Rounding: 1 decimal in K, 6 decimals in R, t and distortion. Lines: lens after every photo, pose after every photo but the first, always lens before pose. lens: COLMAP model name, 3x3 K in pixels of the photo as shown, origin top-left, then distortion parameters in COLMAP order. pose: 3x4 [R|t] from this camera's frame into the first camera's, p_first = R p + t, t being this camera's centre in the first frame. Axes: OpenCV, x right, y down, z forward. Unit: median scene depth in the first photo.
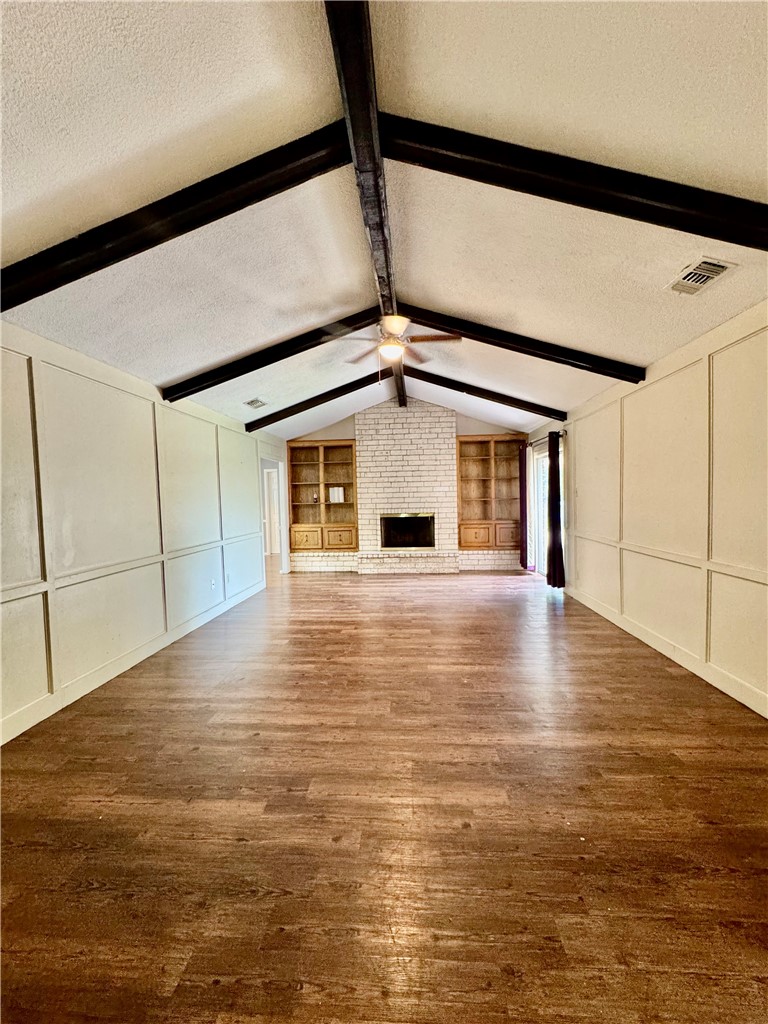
lens RADIAL K [[413.0, 0, 384.0], [0, 413.0, 510.9], [0, 0, 1]] dist [-0.004024, 0.000508]
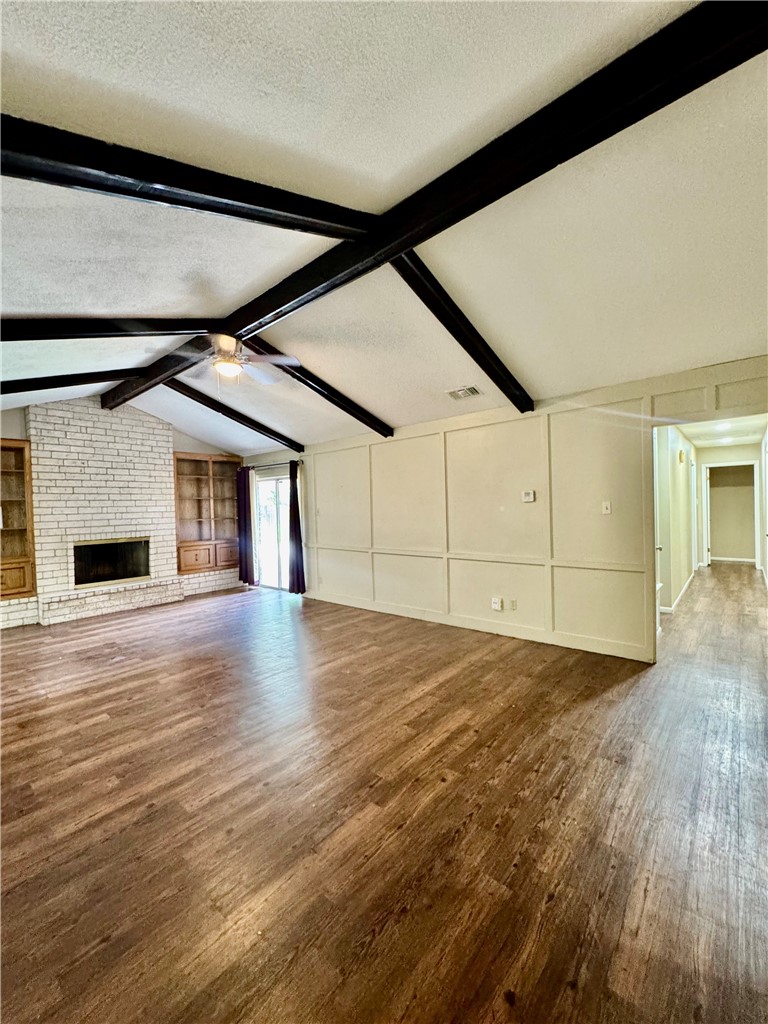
lens RADIAL K [[413.0, 0, 388.2], [0, 413.0, 510.3], [0, 0, 1]] dist [-0.004024, 0.000508]
pose [[0.595605, -0.003085, 0.803272, -0.281274], [0.040232, 0.998852, -0.025995, -0.007342], [-0.802270, 0.047800, 0.595045, 0.071038]]
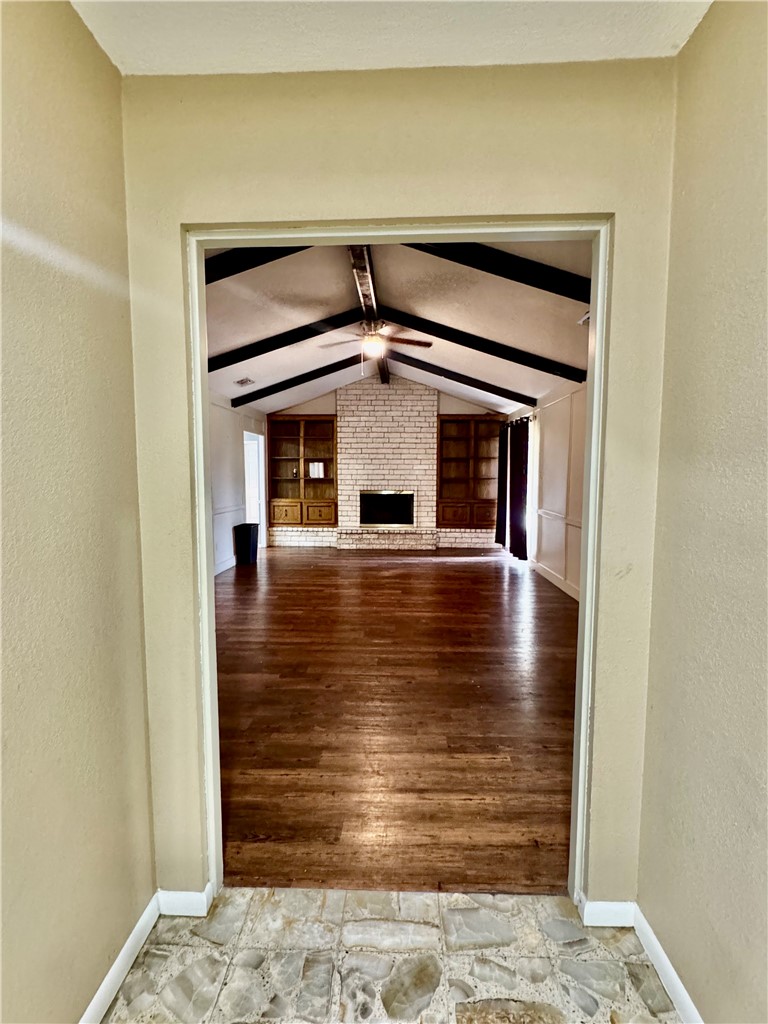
lens RADIAL K [[489.4, 0, 384.2], [0, 489.4, 511.1], [0, 0, 1]] dist [0.004060, 0.000159]
pose [[0.998926, 0.022837, 0.040321, 0.002546], [-0.024606, 0.998731, 0.043933, 0.004109], [-0.039266, -0.044877, 0.998221, -0.198085]]
